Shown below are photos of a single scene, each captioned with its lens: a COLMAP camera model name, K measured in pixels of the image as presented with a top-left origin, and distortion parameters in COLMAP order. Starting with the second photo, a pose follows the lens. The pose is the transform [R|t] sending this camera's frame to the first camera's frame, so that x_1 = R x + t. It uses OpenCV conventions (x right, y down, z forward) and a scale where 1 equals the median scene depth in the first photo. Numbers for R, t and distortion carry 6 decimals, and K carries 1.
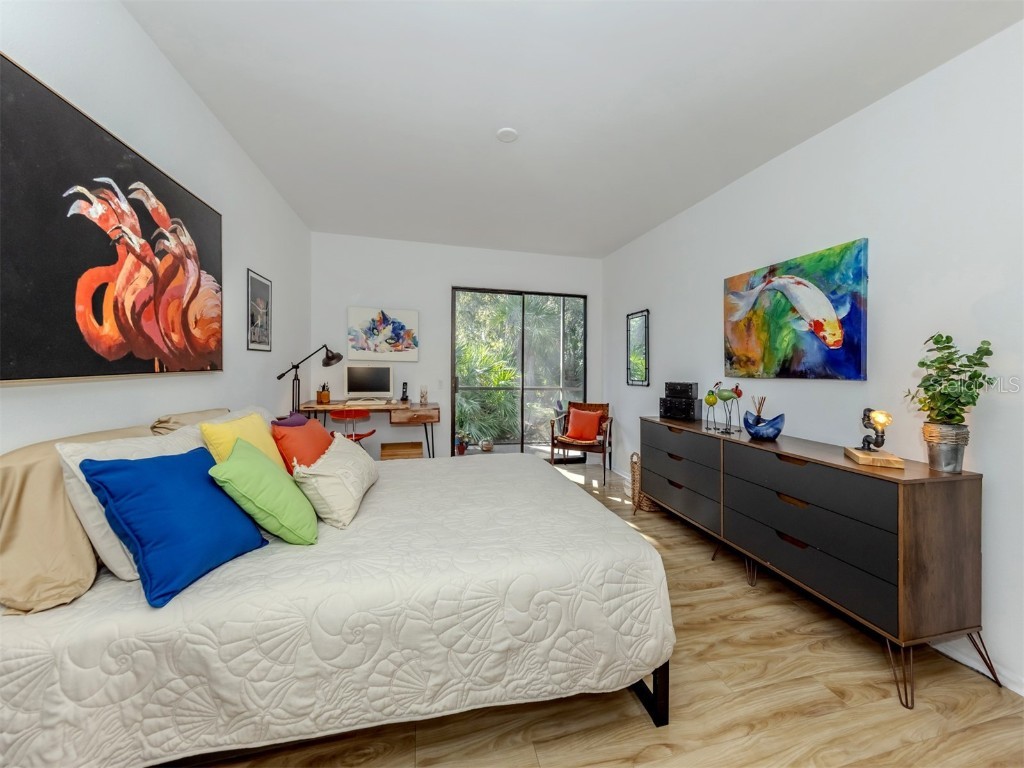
lens RADIAL K [[373.2, 0, 512.9], [0, 373.2, 357.3], [0, 0, 1]] dist [0.007406, -0.000016]
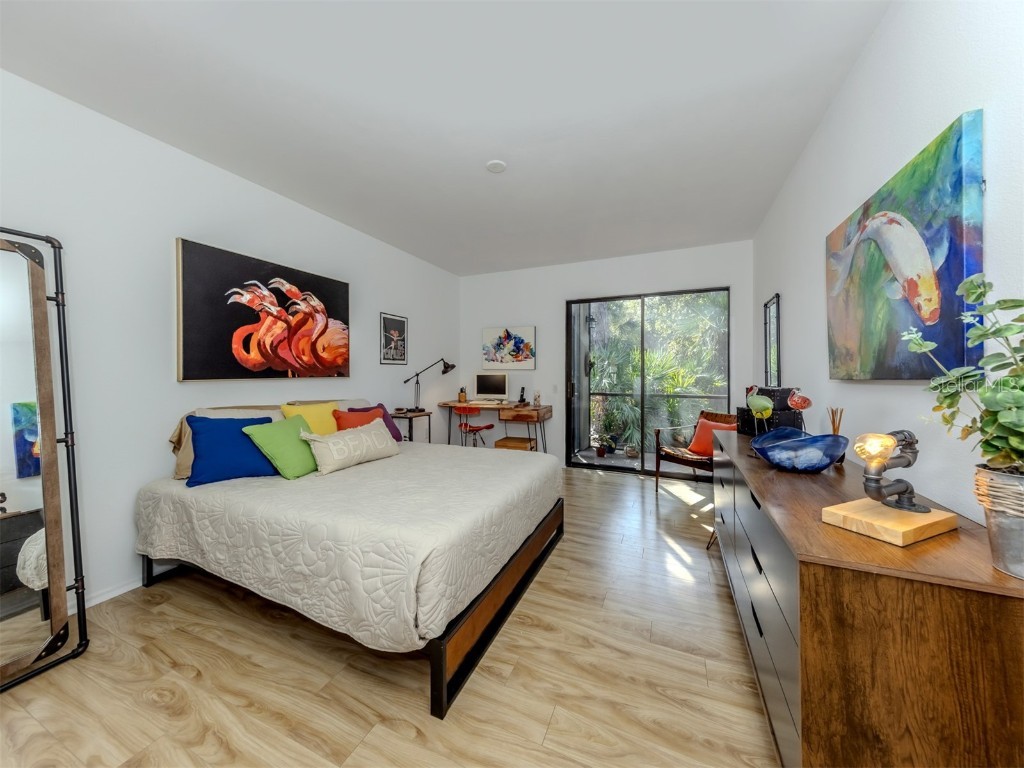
lens RADIAL K [[363.4, 0, 583.5], [0, 363.4, 363.2], [0, 0, 1]] dist [0.005218, 0.000012]
pose [[0.800389, -0.036996, -0.598338, 0.860347], [0.028950, 0.999315, -0.023062, 0.035395], [0.598781, 0.001137, 0.800912, 0.284579]]
